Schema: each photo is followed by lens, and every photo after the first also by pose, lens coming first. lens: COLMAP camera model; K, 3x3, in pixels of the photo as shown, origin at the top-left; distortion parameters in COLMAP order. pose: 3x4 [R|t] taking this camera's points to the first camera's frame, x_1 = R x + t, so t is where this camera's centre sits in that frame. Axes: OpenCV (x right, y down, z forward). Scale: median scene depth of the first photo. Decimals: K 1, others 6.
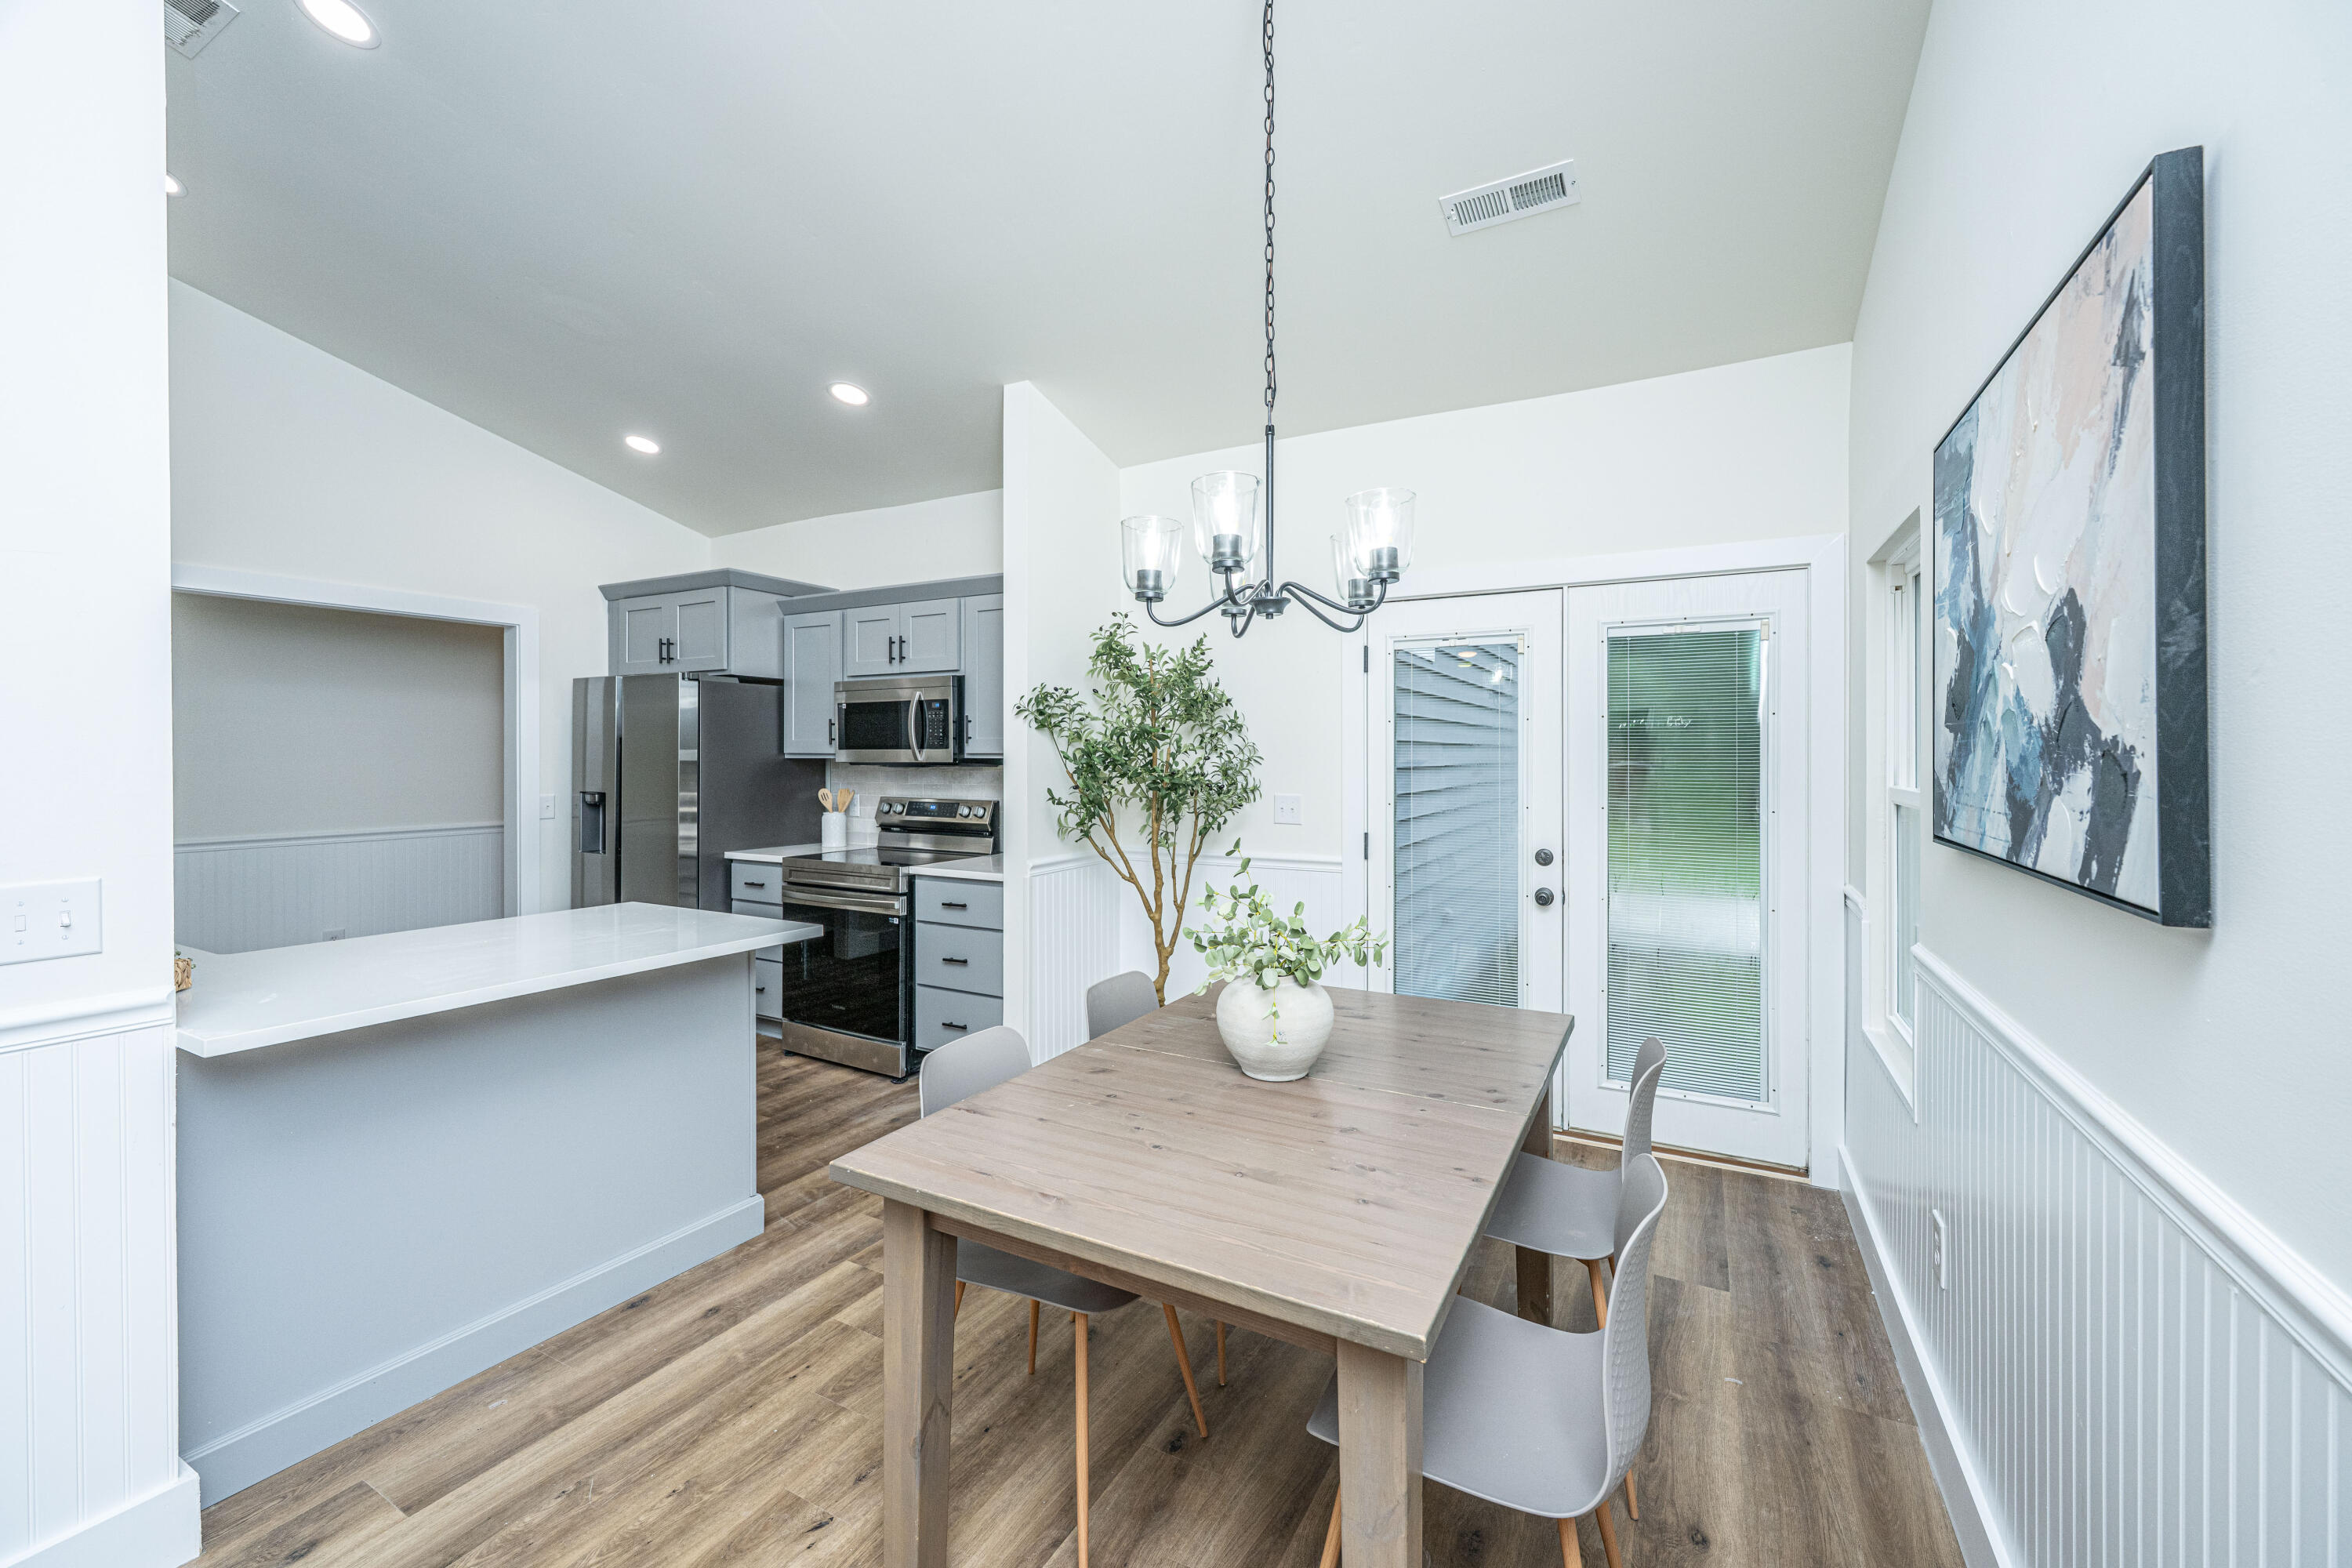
lens RADIAL K [[962.0, 0, 1171.1], [0, 962.0, 752.9], [0, 0, 1]] dist [0.000775, 0.000026]
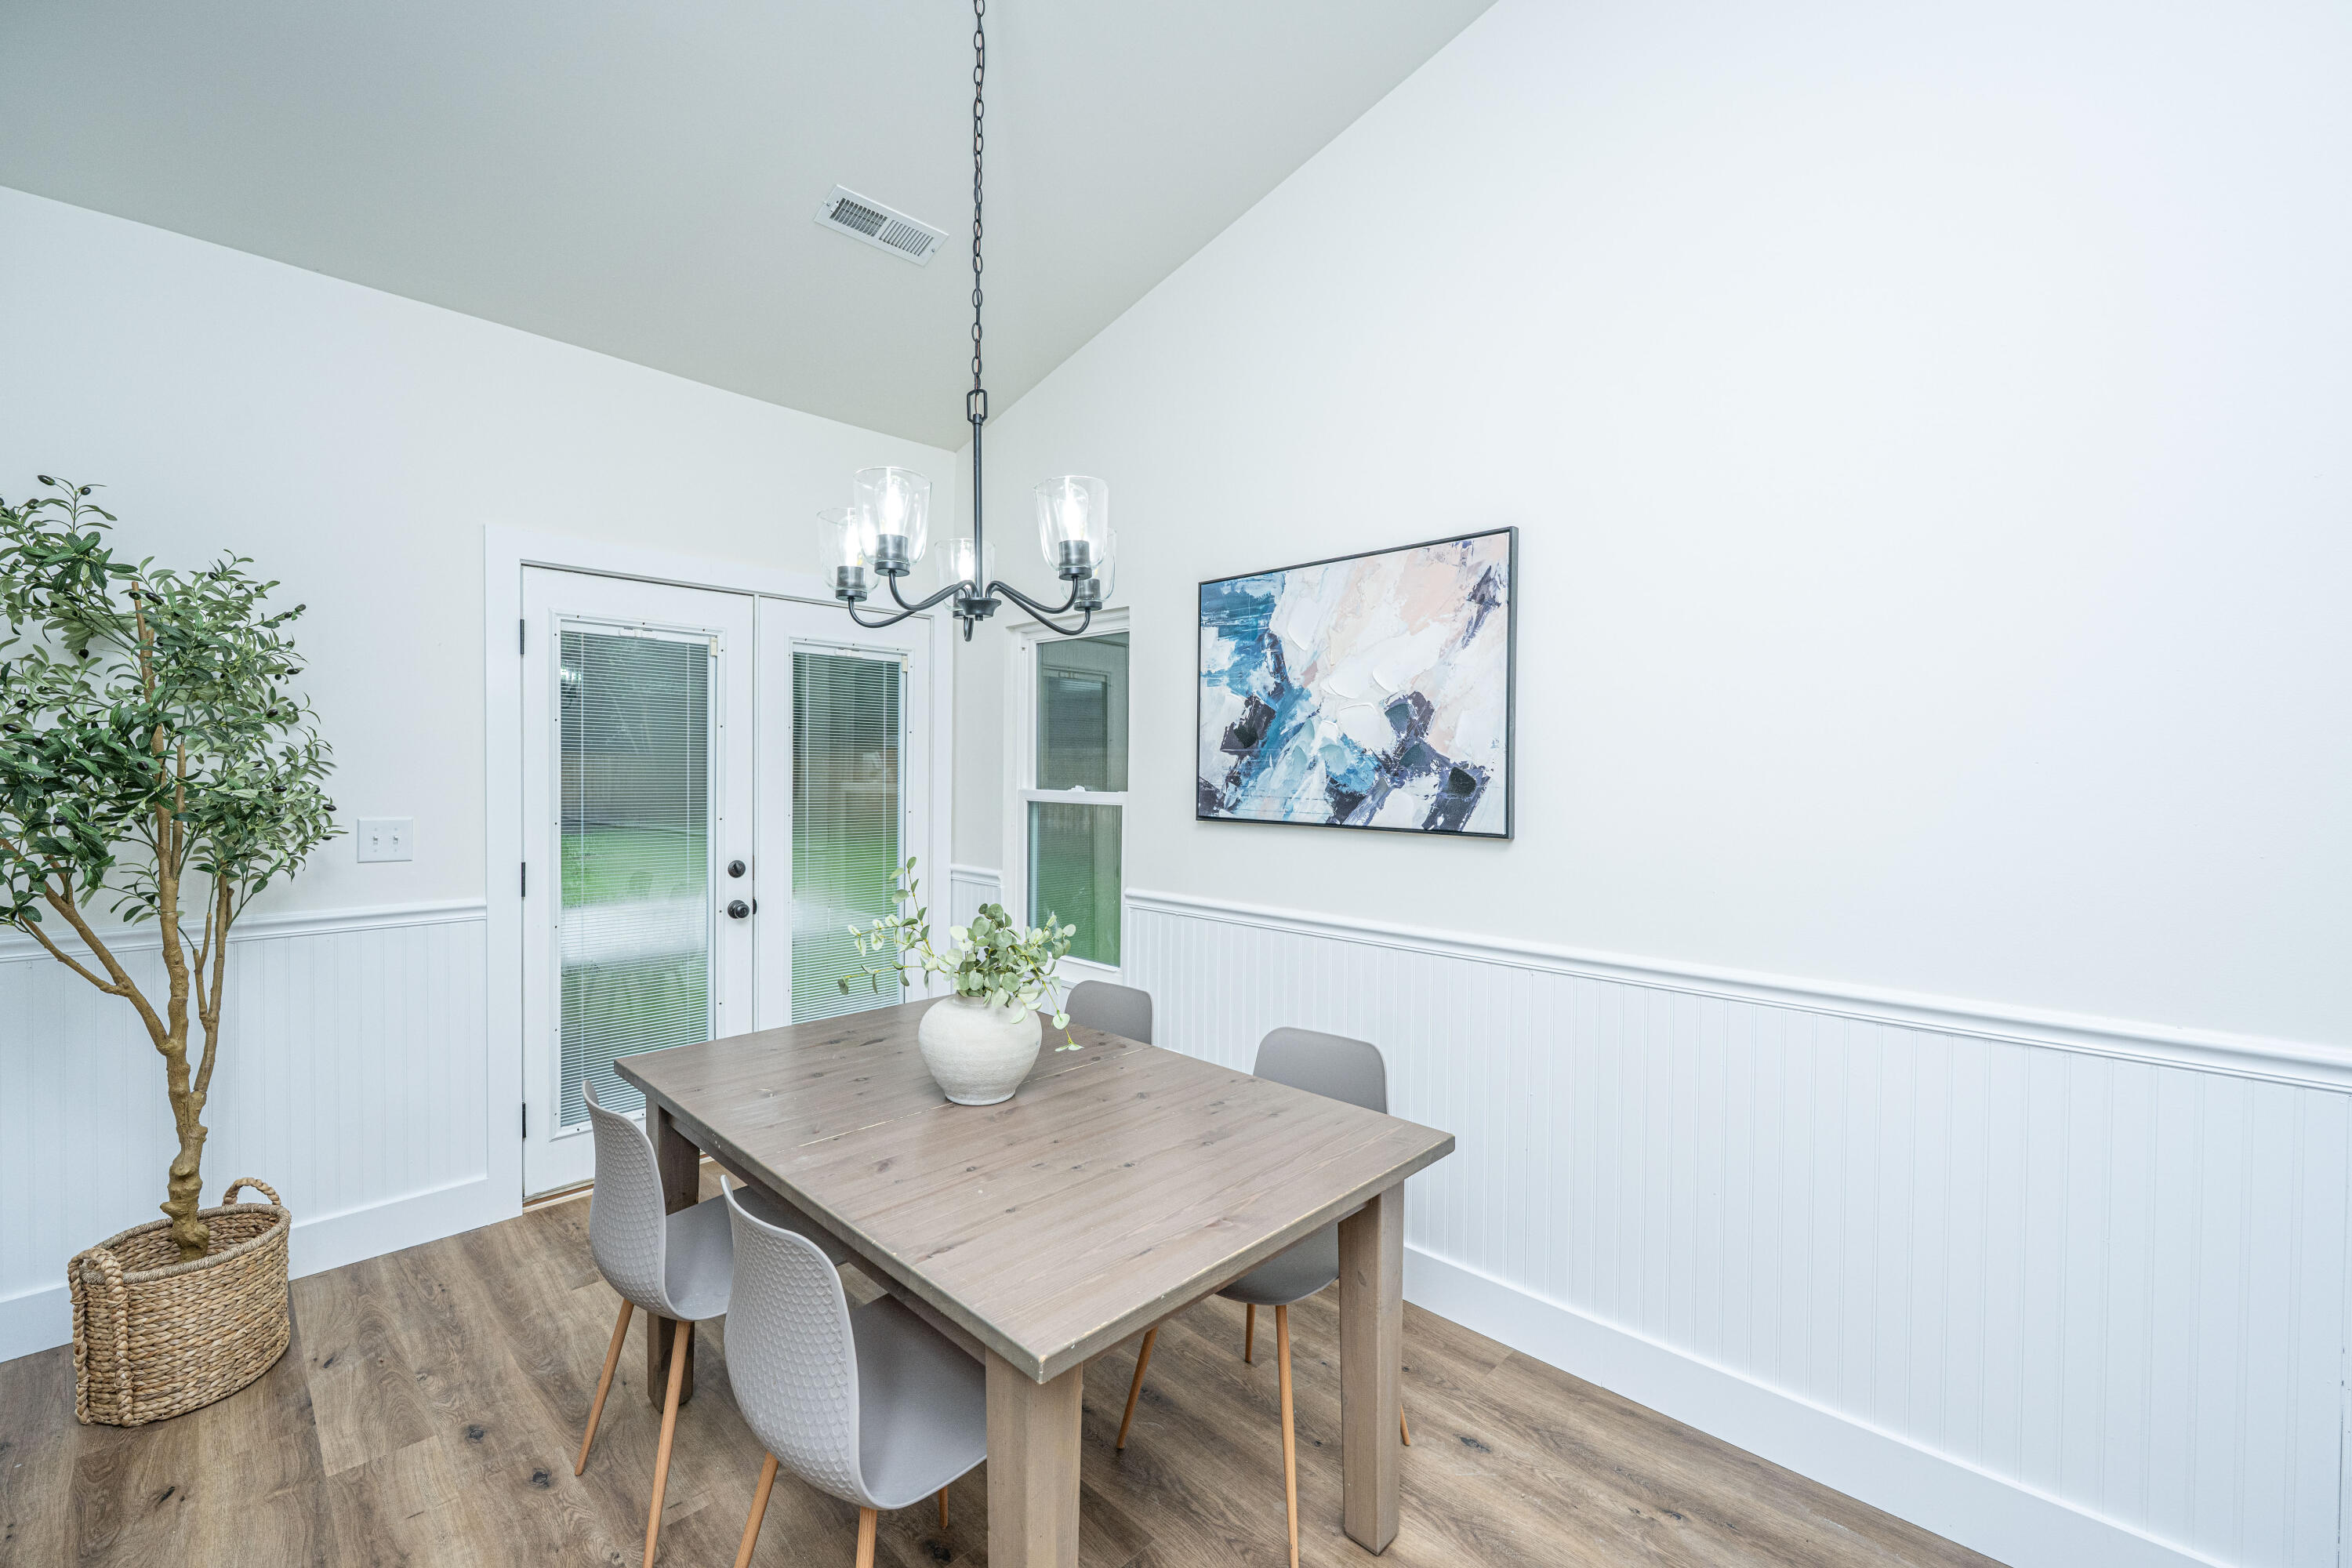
lens RADIAL K [[948.6, 0, 1176.0], [0, 948.6, 784.0], [0, 0, 1]] dist [-0.001470, -0.000074]
pose [[0.267047, -0.010919, 0.963622, -0.728830], [-0.011327, 0.999831, 0.014468, 0.006028], [-0.963617, -0.014778, 0.266879, 0.552502]]
